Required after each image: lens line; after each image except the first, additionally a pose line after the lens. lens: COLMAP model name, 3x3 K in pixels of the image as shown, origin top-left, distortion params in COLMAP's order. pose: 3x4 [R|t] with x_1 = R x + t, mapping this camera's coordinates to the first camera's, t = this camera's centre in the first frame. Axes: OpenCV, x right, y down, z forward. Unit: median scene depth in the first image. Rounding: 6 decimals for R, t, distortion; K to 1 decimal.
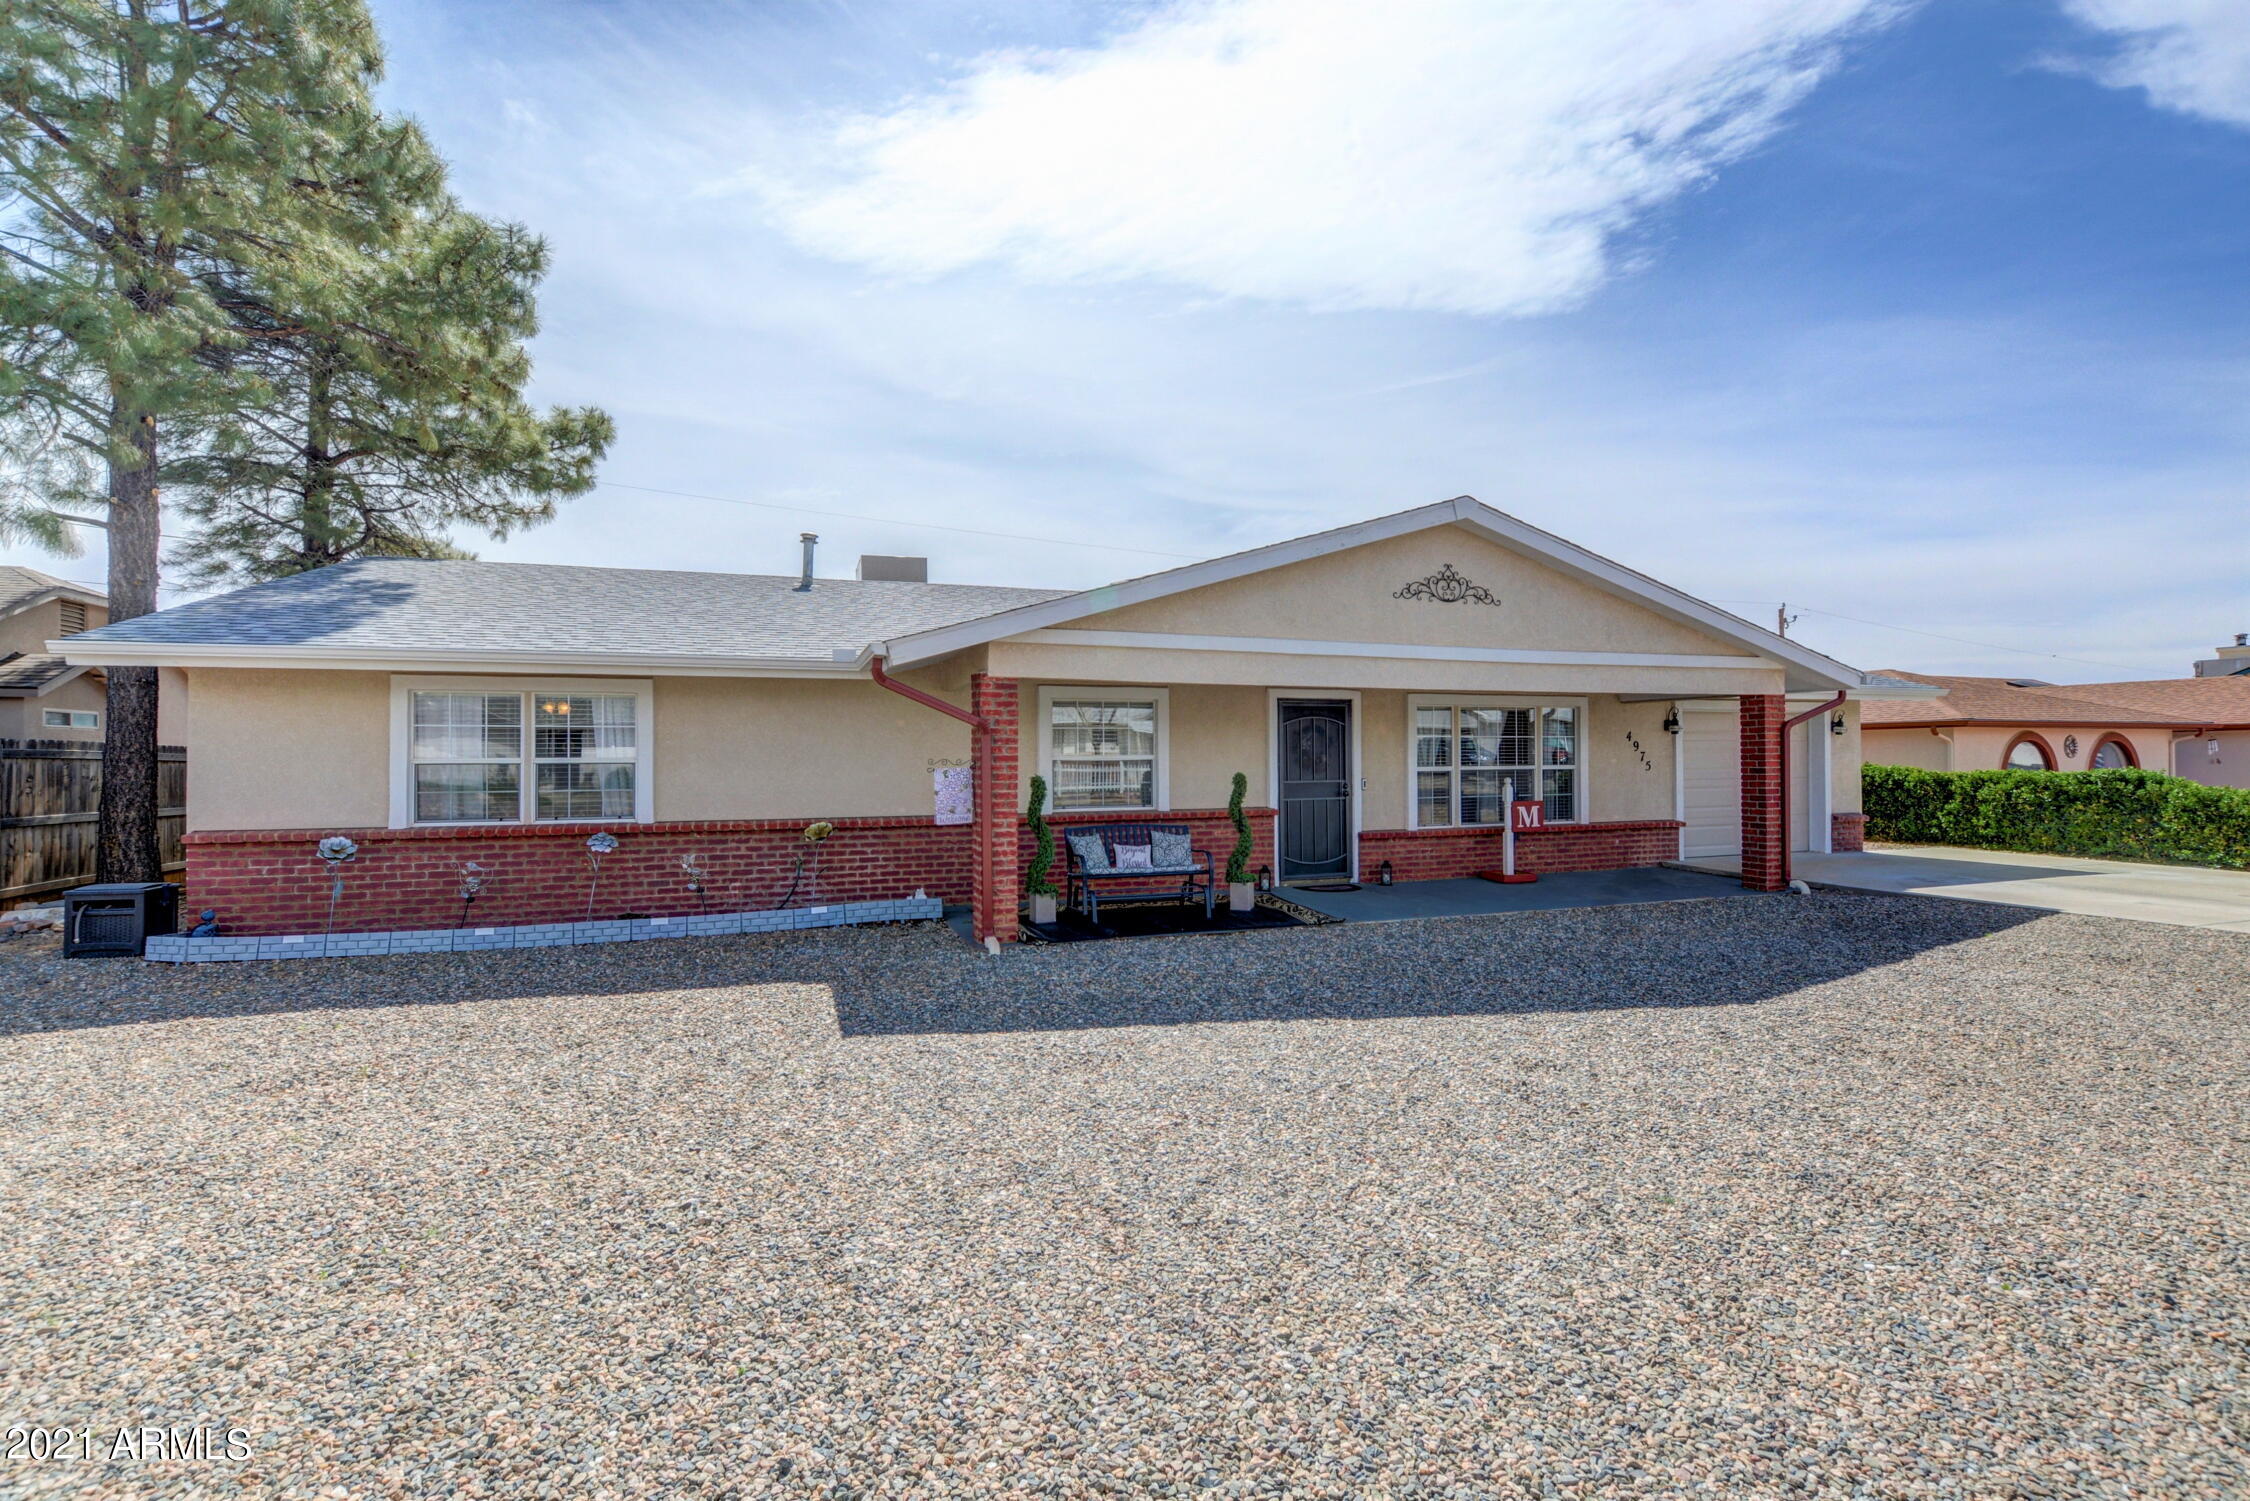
lens RADIAL K [[991.6, 0, 1125.0], [0, 991.6, 750.5], [0, 0, 1]] dist [-0.013228, 0.000757]
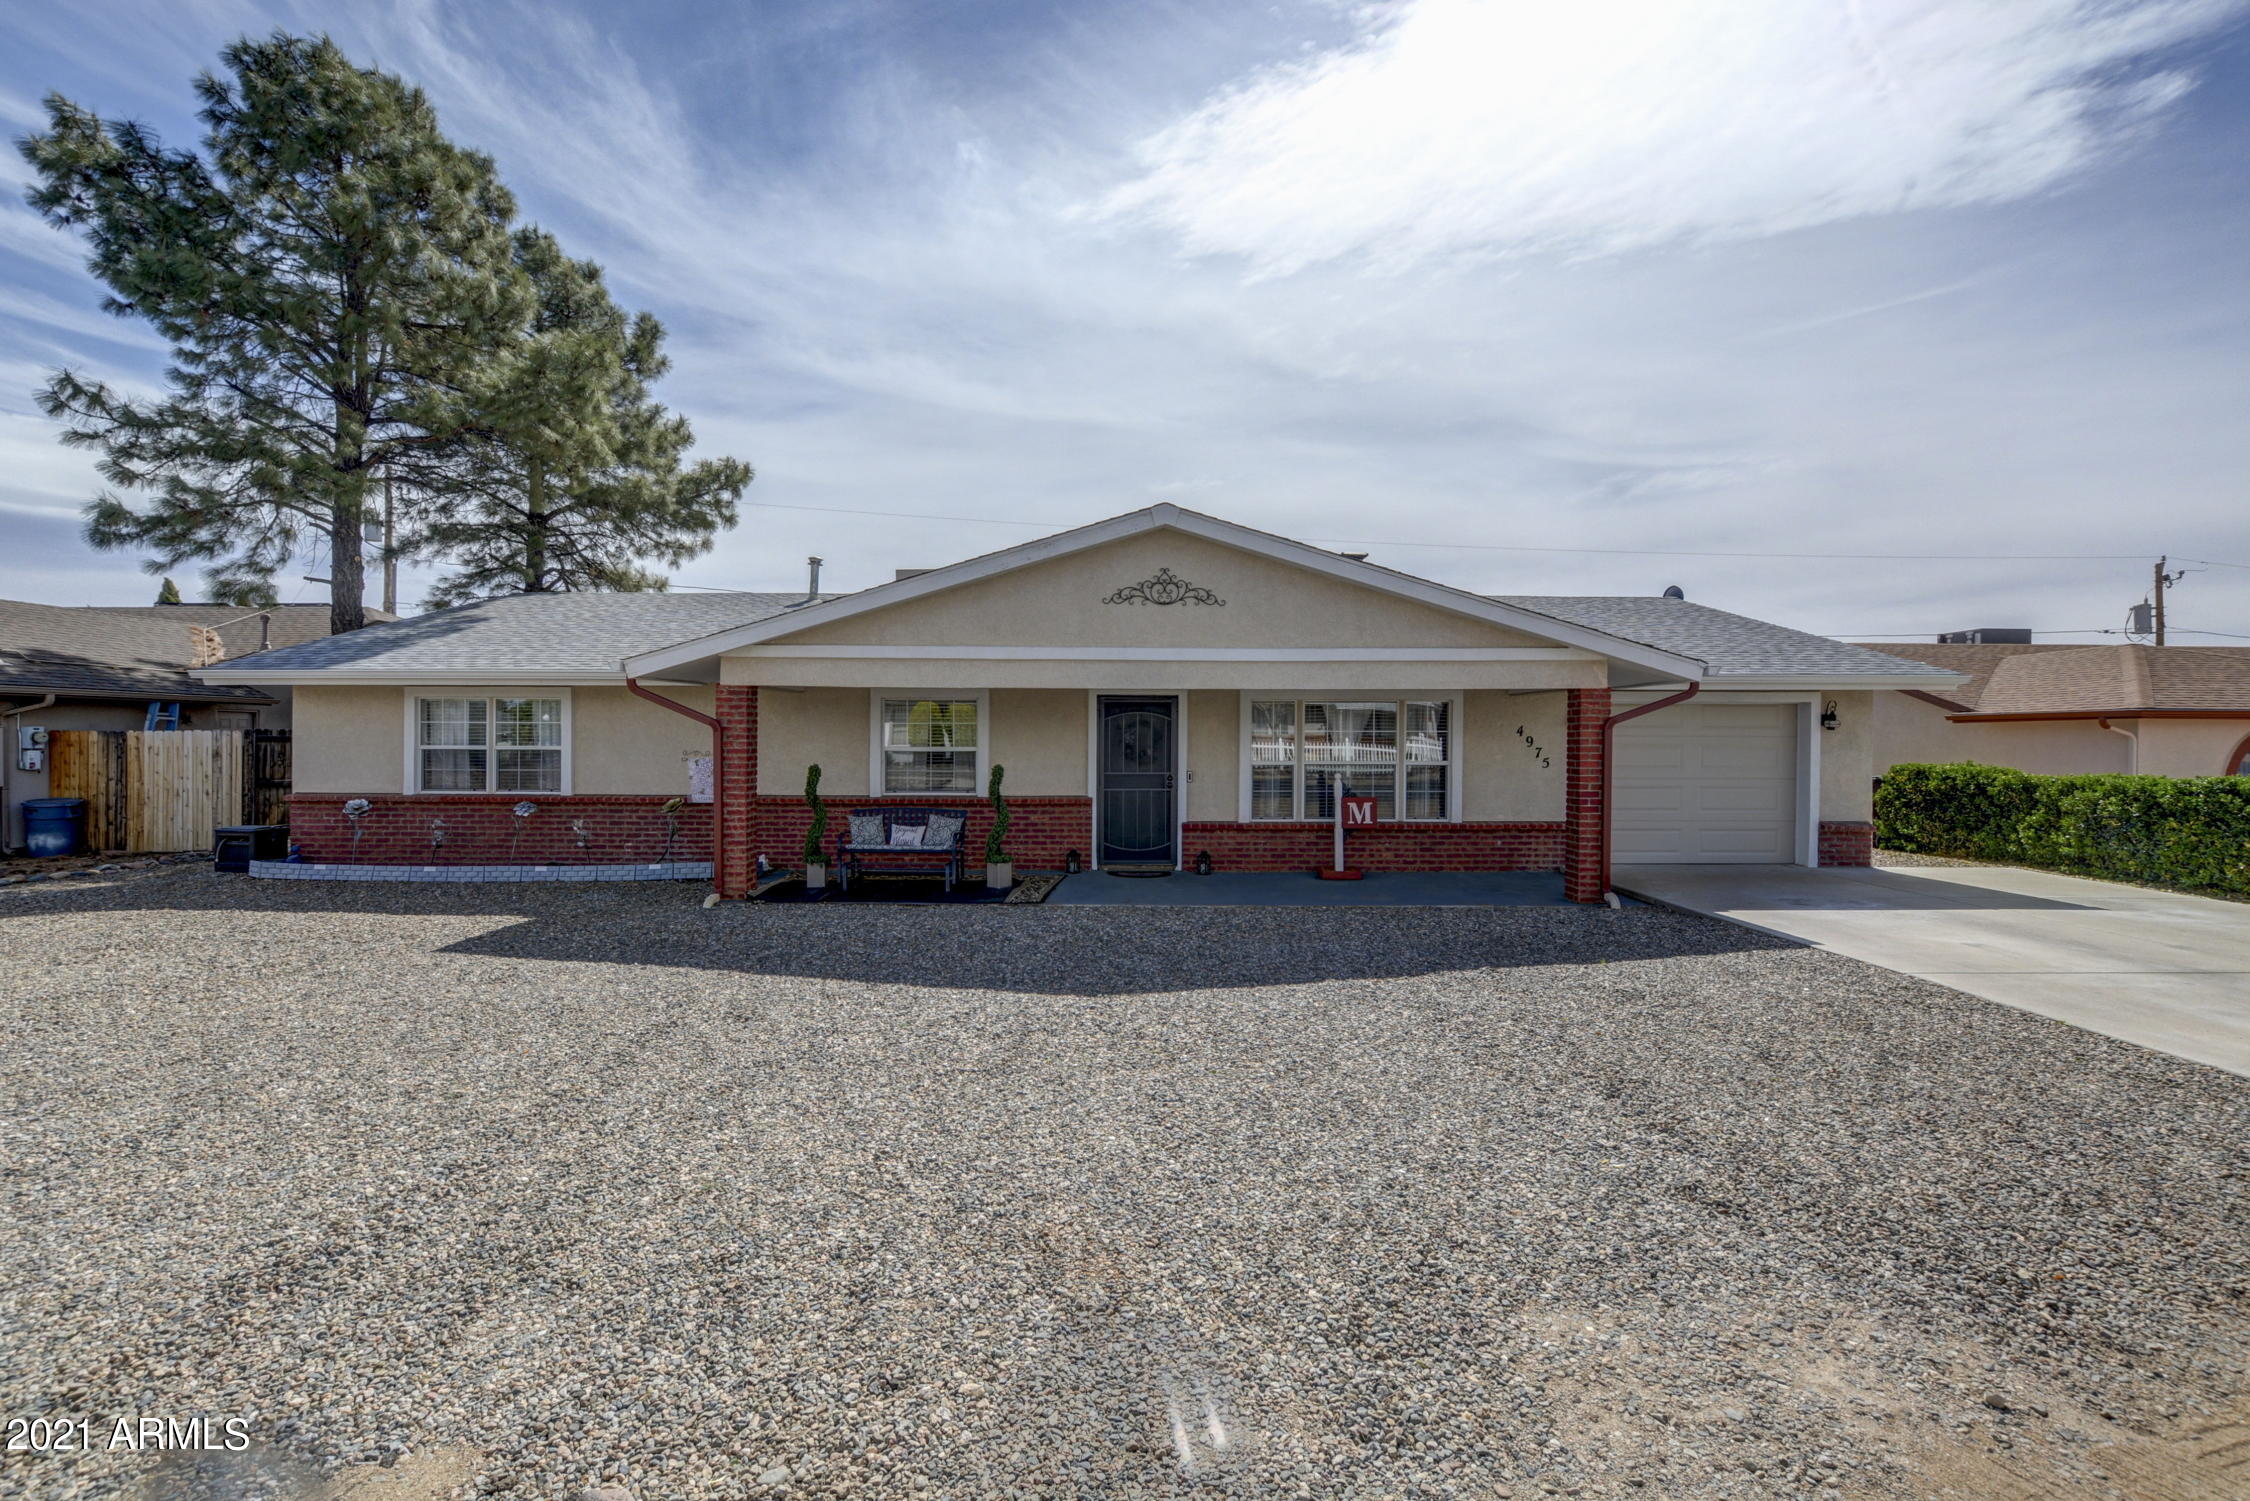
lens RADIAL K [[981.0, 0, 1125.7], [0, 981.0, 748.4], [0, 0, 1]] dist [-0.012449, 0.000554]
pose [[0.945066, 0.011006, -0.326696, 0.541626], [-0.005799, 0.999840, 0.016906, -0.013473], [0.326830, -0.014082, 0.944978, 0.004267]]
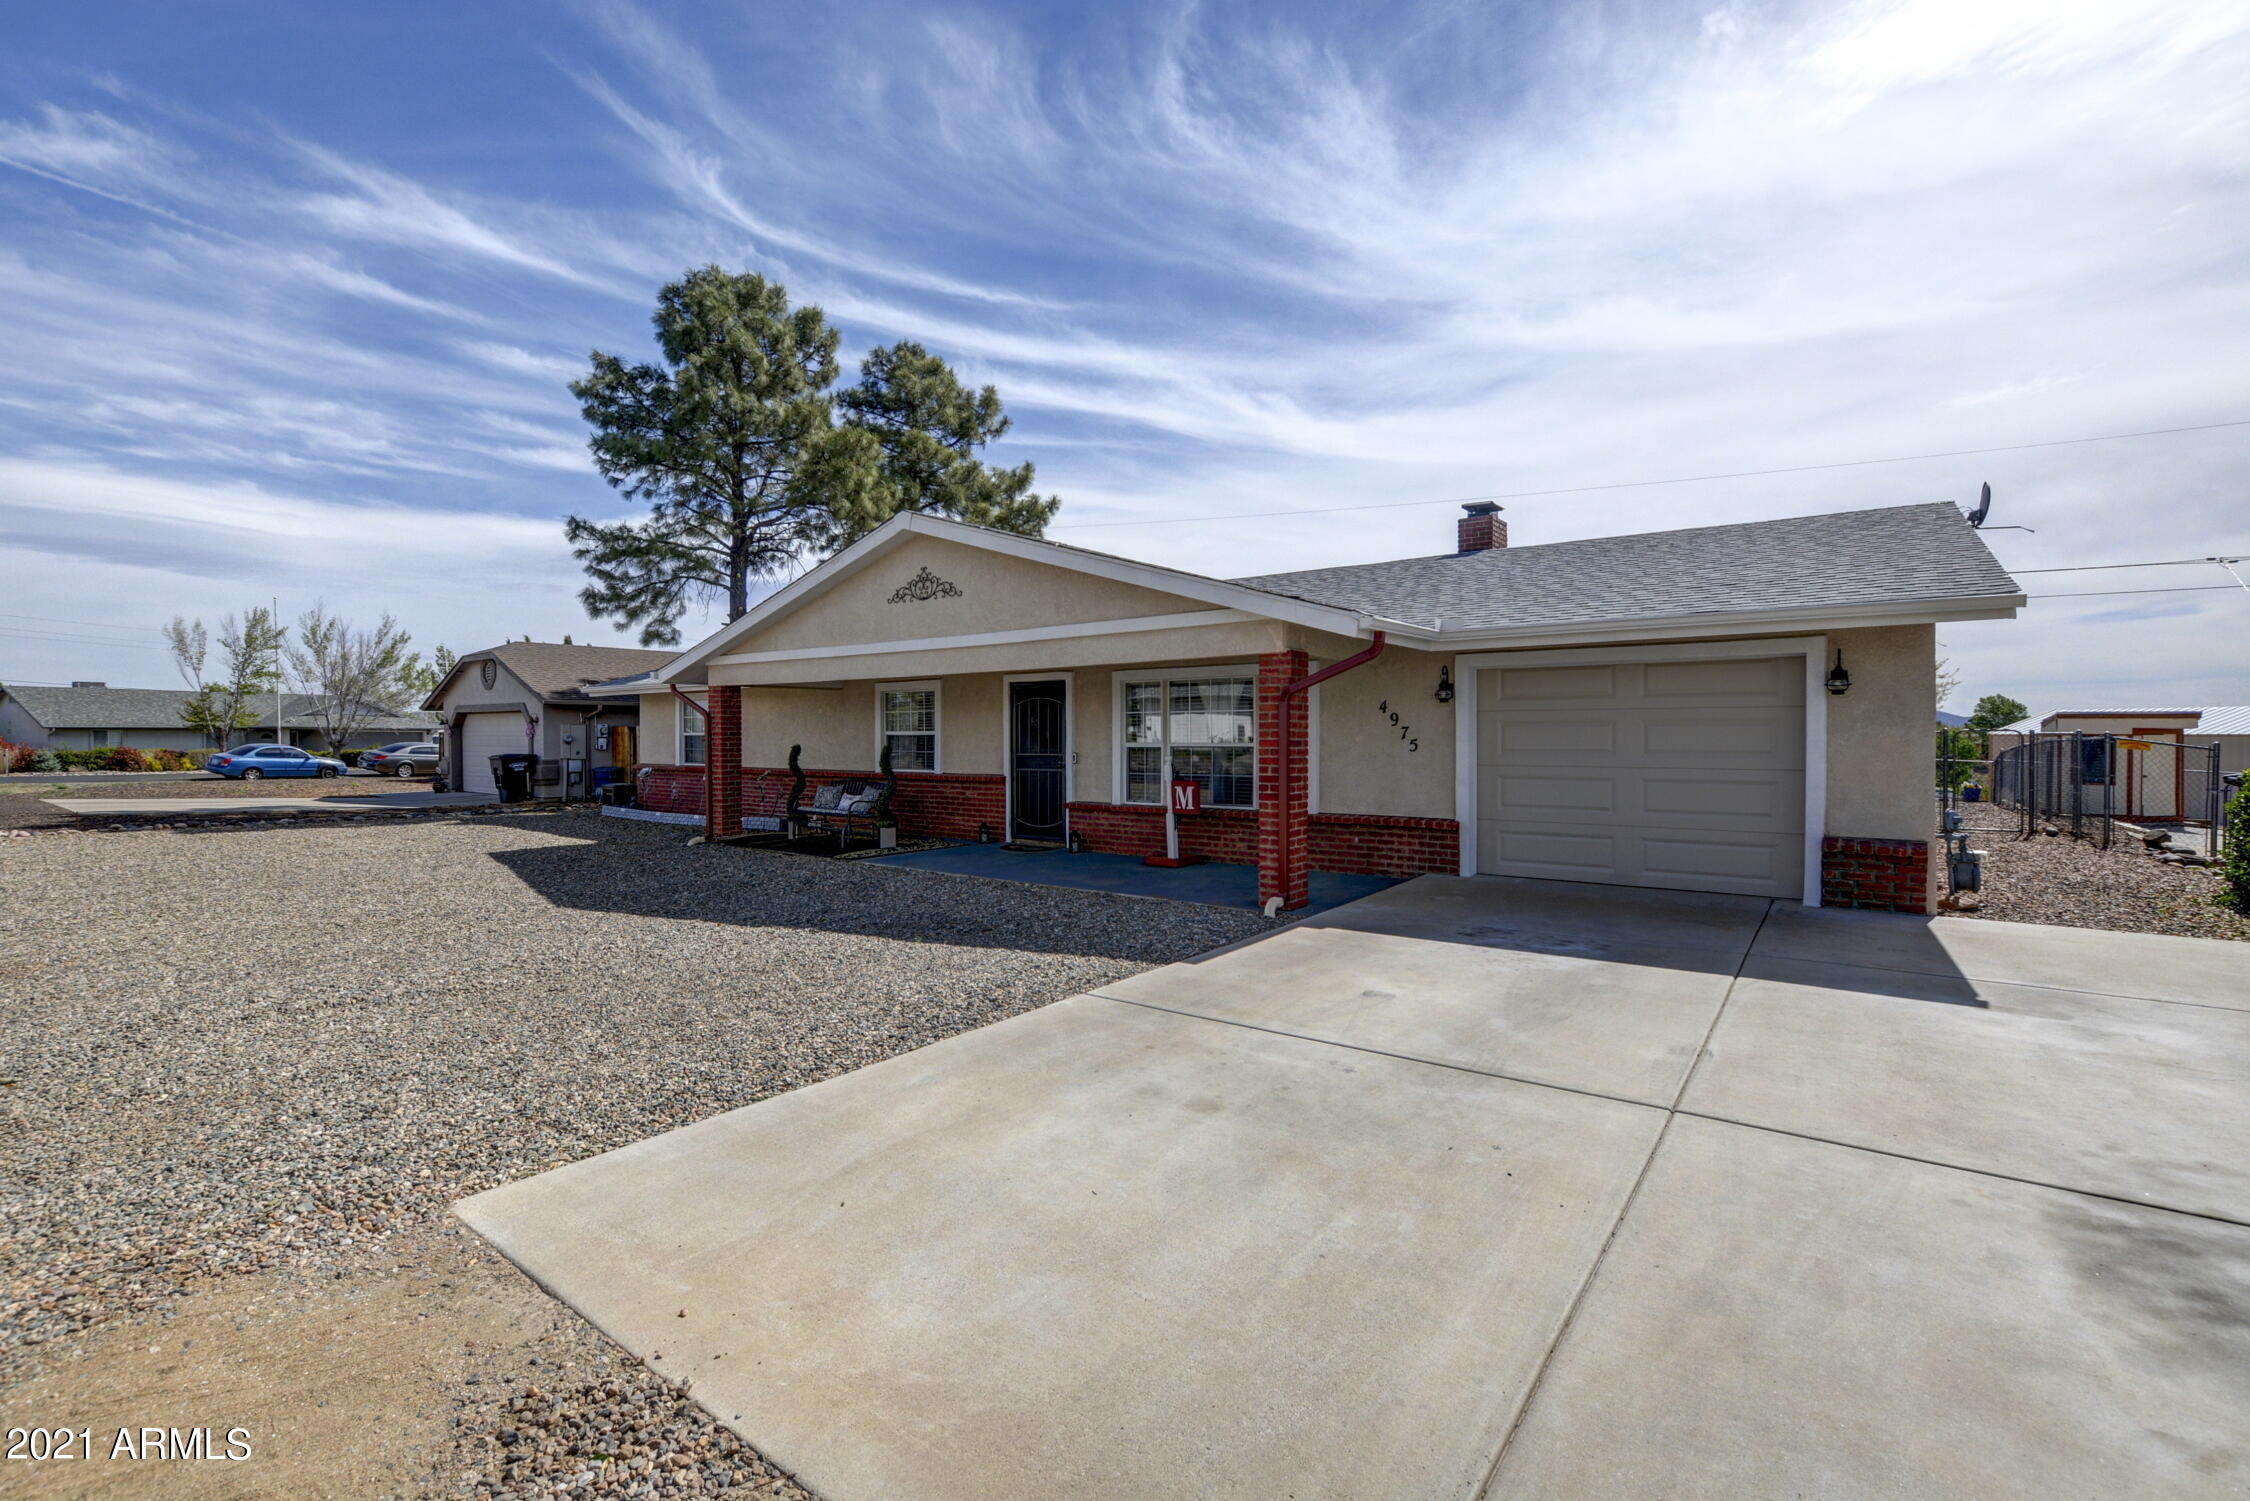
lens RADIAL K [[991.6, 0, 1125.0], [0, 991.6, 750.5], [0, 0, 1]] dist [-0.013228, 0.000757]
pose [[0.550879, 0.017820, -0.834395, 1.231001], [0.008152, 0.999609, 0.026731, -0.002539], [0.834546, -0.021527, 0.550518, 0.477486]]
